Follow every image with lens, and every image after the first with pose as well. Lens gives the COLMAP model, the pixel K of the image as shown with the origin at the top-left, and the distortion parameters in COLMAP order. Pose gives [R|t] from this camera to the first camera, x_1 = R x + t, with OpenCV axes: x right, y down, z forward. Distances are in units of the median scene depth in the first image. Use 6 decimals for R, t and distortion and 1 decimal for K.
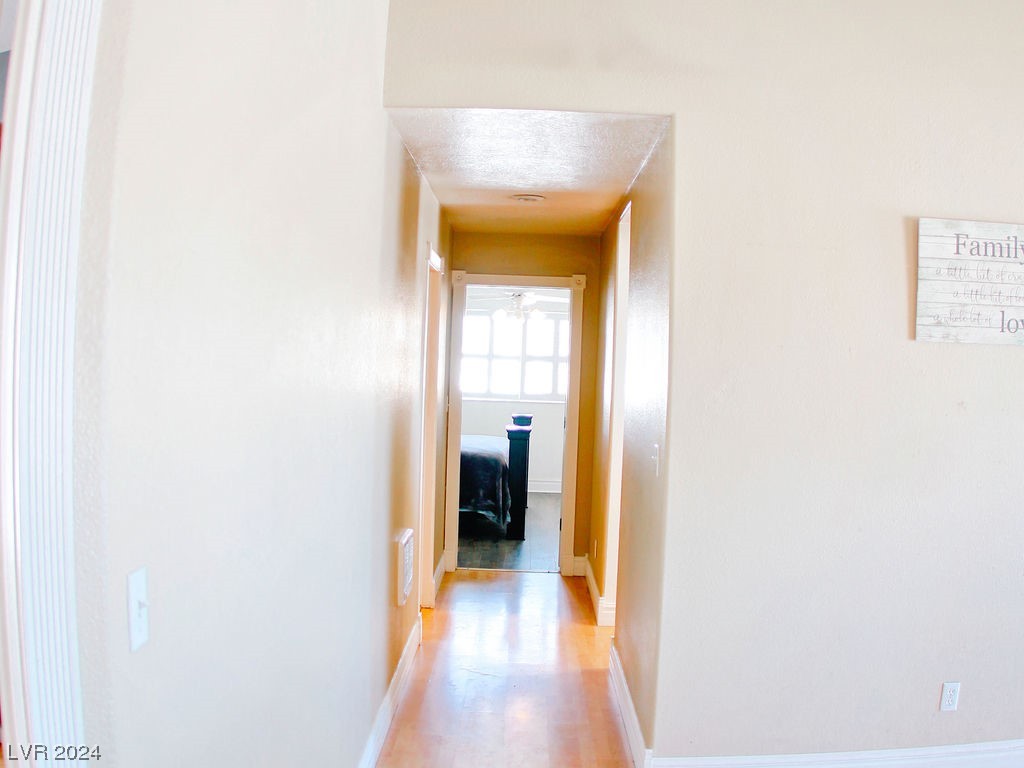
lens RADIAL K [[786.4, 0, 527.0], [0, 786.4, 393.2], [0, 0, 1]] dist [-0.334317, 0.115631]
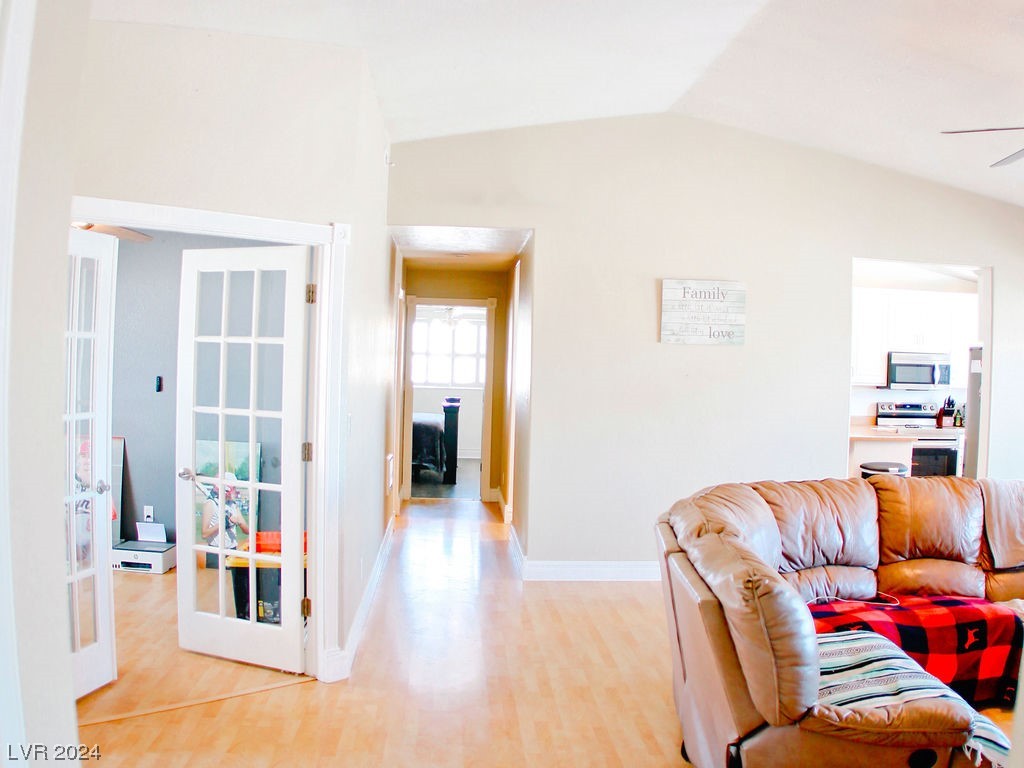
lens RADIAL K [[786.4, 0, 527.0], [0, 786.4, 393.2], [0, 0, 1]] dist [-0.334317, 0.115631]
pose [[0.995574, -0.006649, 0.093747, -0.007595], [0.006434, 0.999976, 0.002591, 0.024689], [-0.093762, -0.001976, 0.995593, -0.477160]]
